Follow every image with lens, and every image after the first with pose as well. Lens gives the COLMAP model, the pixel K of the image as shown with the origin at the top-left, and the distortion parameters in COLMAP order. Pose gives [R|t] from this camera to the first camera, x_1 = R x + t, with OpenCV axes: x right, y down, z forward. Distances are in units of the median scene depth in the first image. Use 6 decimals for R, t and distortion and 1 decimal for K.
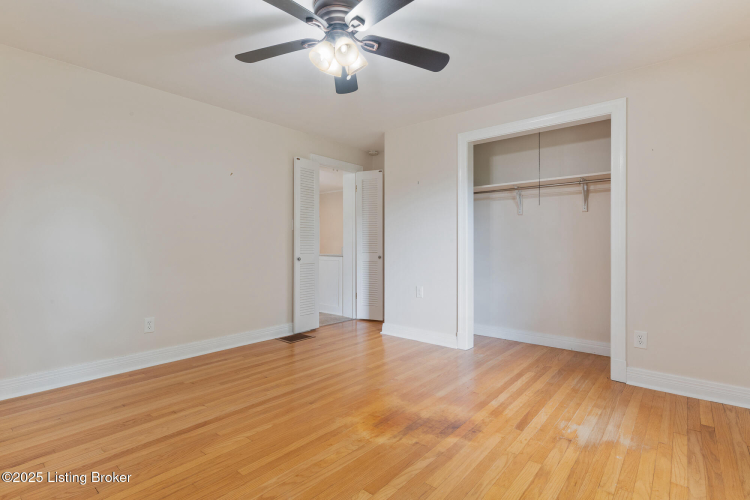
lens RADIAL K [[360.3, 0, 374.2], [0, 360.3, 248.4], [0, 0, 1]] dist [0.004299, -0.000997]
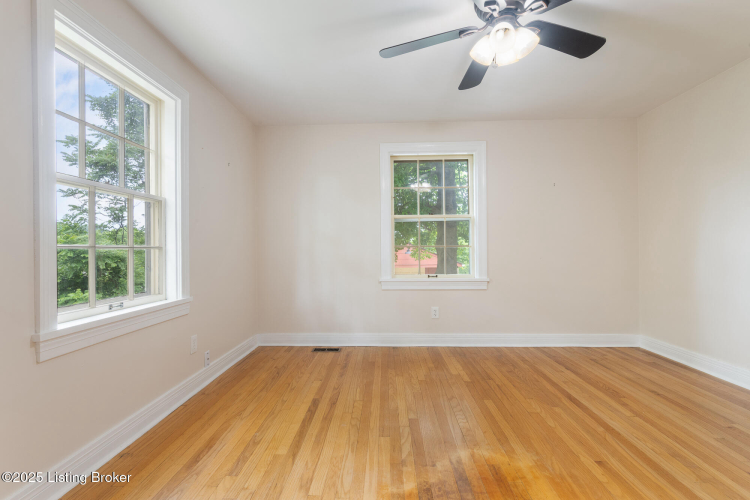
lens RADIAL K [[360.3, 0, 367.9], [0, 360.3, 250.4], [0, 0, 1]] dist [0.004299, -0.000997]
pose [[-0.789860, 0.005750, -0.613260, 0.773067], [0.001669, 0.999972, 0.007227, -0.006321], [0.613285, 0.004685, -0.789848, 1.556648]]
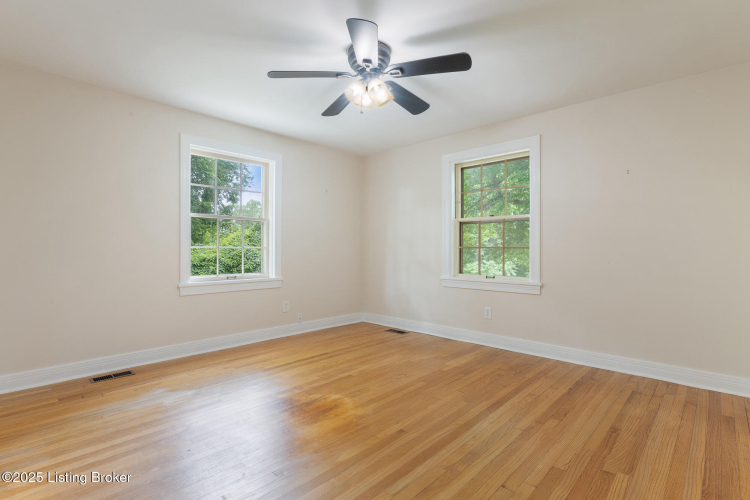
lens RADIAL K [[360.3, 0, 371.1], [0, 360.3, 248.7], [0, 0, 1]] dist [0.004299, -0.000997]
pose [[-0.998028, -0.004095, 0.062644, -0.185254], [-0.003795, 0.999981, 0.004909, -0.015363], [-0.062663, 0.004662, -0.998024, 2.256006]]
